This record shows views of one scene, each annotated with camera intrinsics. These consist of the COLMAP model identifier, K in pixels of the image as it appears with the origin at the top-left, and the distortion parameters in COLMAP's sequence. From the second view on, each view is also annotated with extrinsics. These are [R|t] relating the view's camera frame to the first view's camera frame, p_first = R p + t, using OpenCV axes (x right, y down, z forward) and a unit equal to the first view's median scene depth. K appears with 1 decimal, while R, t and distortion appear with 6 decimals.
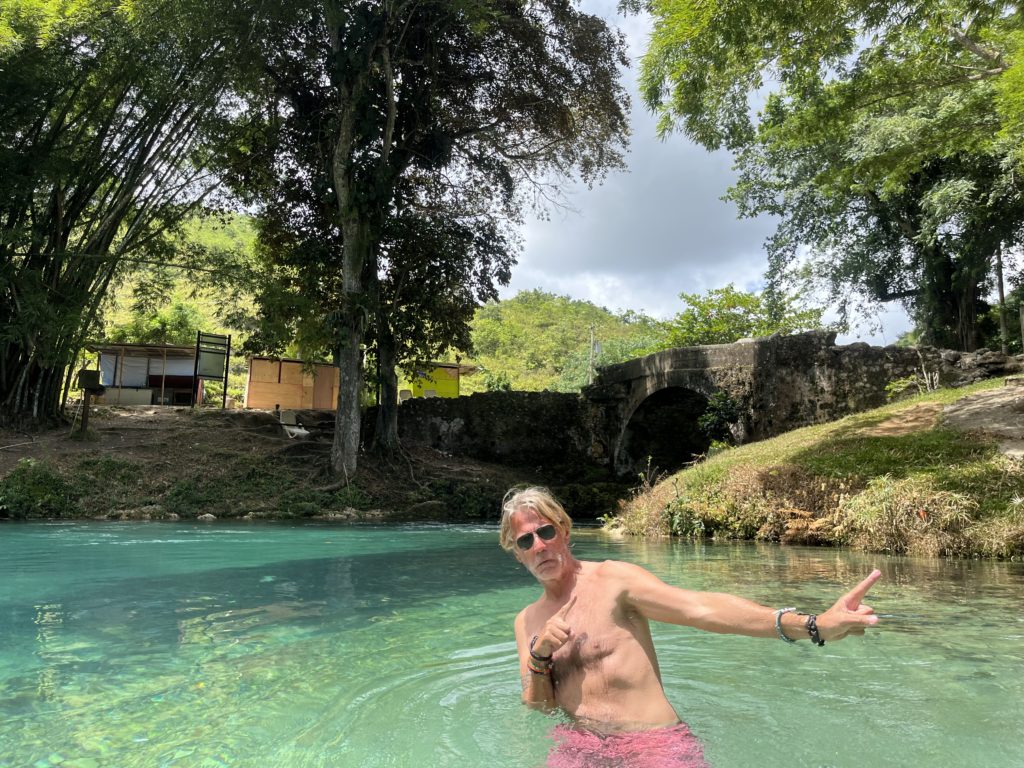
lens RADIAL K [[787.3, 0, 512.2], [0, 787.3, 384.2], [0, 0, 1]] dist [0.007895, 0.000833]
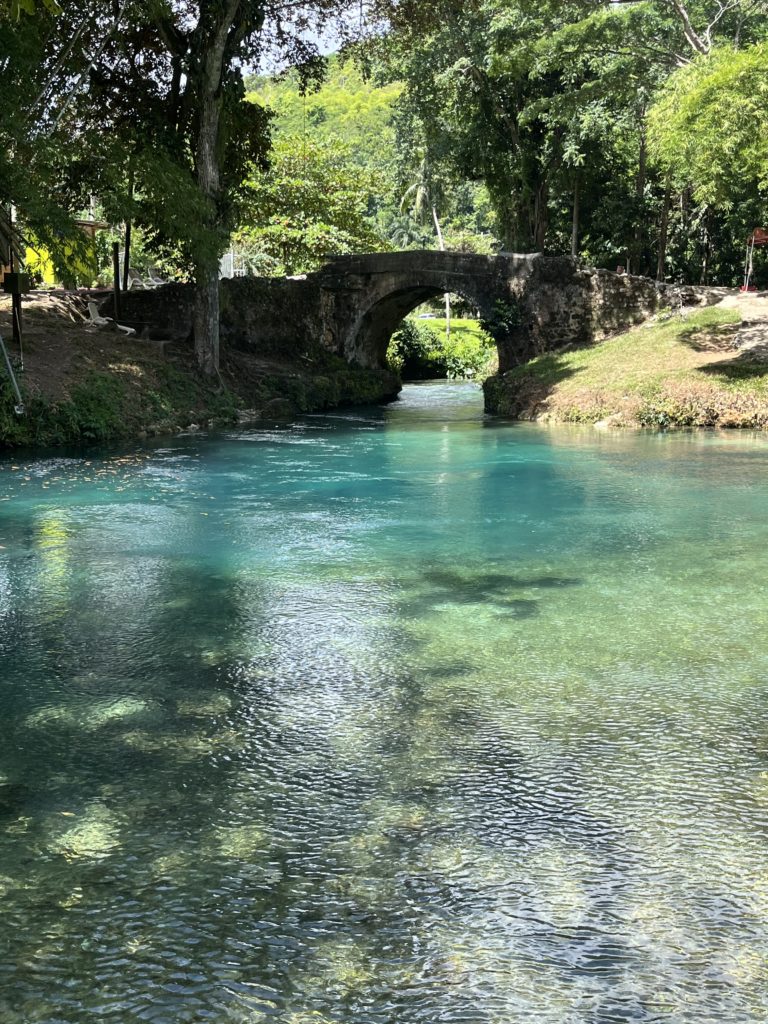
lens RADIAL K [[1128.9, 0, 383.6], [0, 1128.9, 511.9], [0, 0, 1]] dist [0.000997, 0.000000]
pose [[0.748177, -0.112764, 0.653847, -0.958140], [-0.089204, 0.959410, 0.267535, -0.115986], [-0.657476, -0.258489, 0.707749, -0.182339]]
